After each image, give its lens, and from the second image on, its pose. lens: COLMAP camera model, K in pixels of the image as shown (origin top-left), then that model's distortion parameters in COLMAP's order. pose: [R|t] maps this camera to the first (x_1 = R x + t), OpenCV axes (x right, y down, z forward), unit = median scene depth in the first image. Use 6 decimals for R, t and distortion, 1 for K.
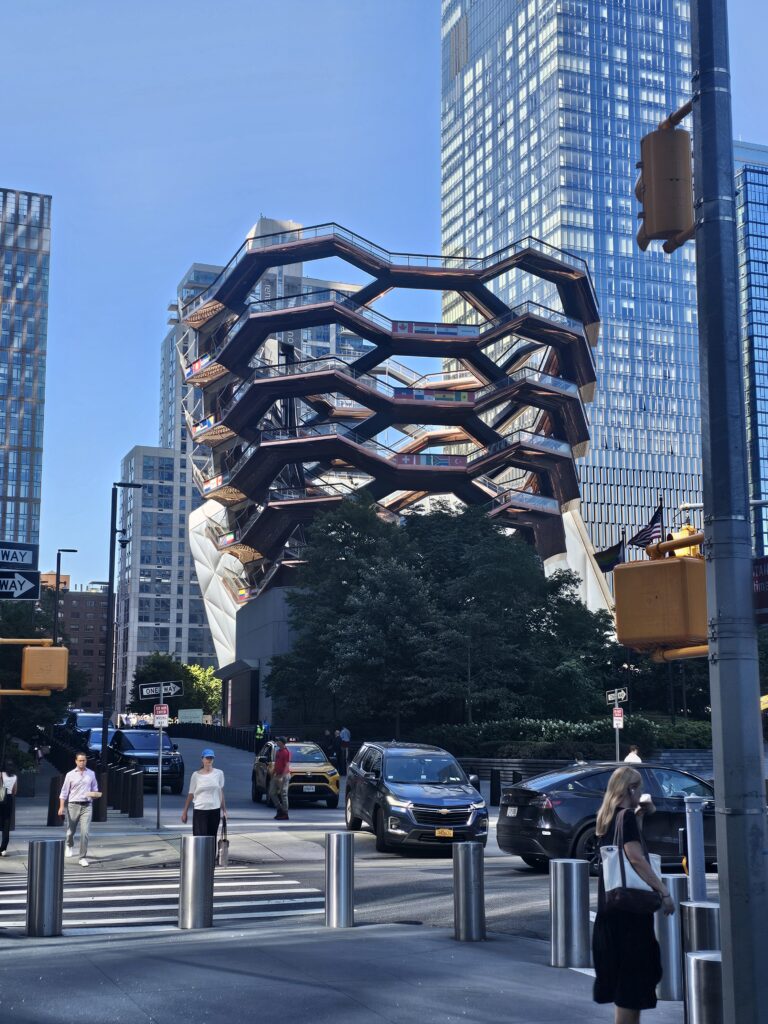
lens RADIAL K [[1345.8, 0, 364.8], [0, 1345.8, 511.6], [0, 0, 1]] dist [0.194144, -0.636485]
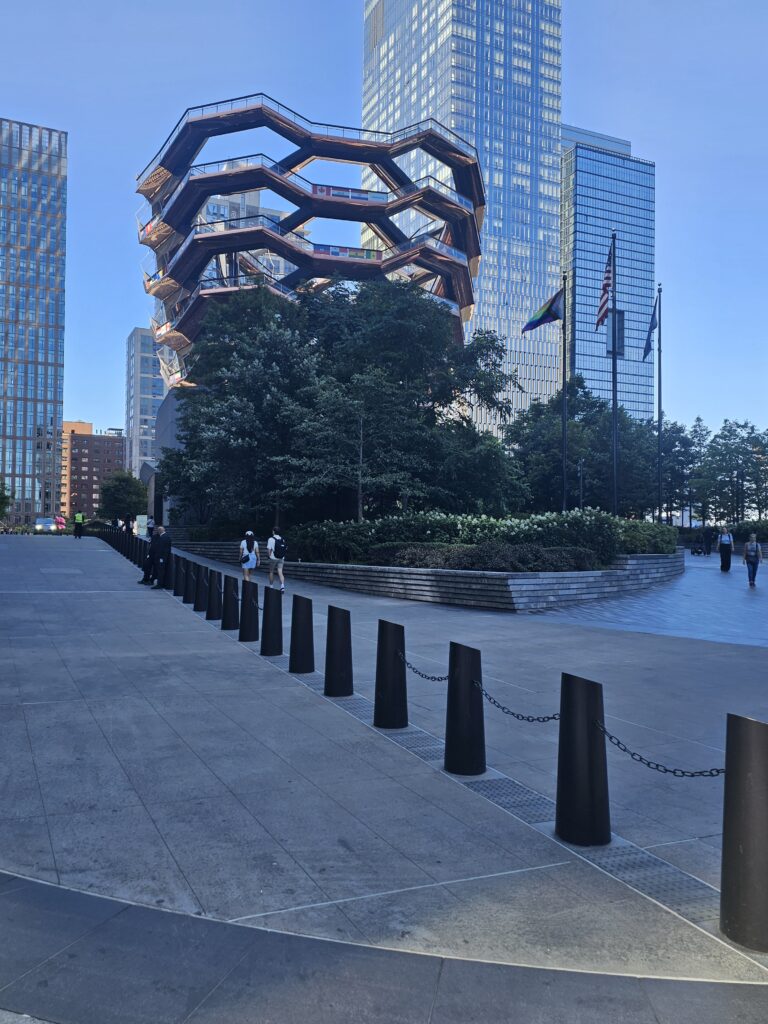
lens RADIAL K [[790.3, 0, 374.4], [0, 790.3, 513.0], [0, 0, 1]] dist [0.069430, -0.051138]
pose [[0.997327, 0.012006, 0.072074, 0.017598], [-0.021282, 0.991370, 0.129352, 0.031182], [-0.069899, -0.130540, 0.988976, 0.183649]]
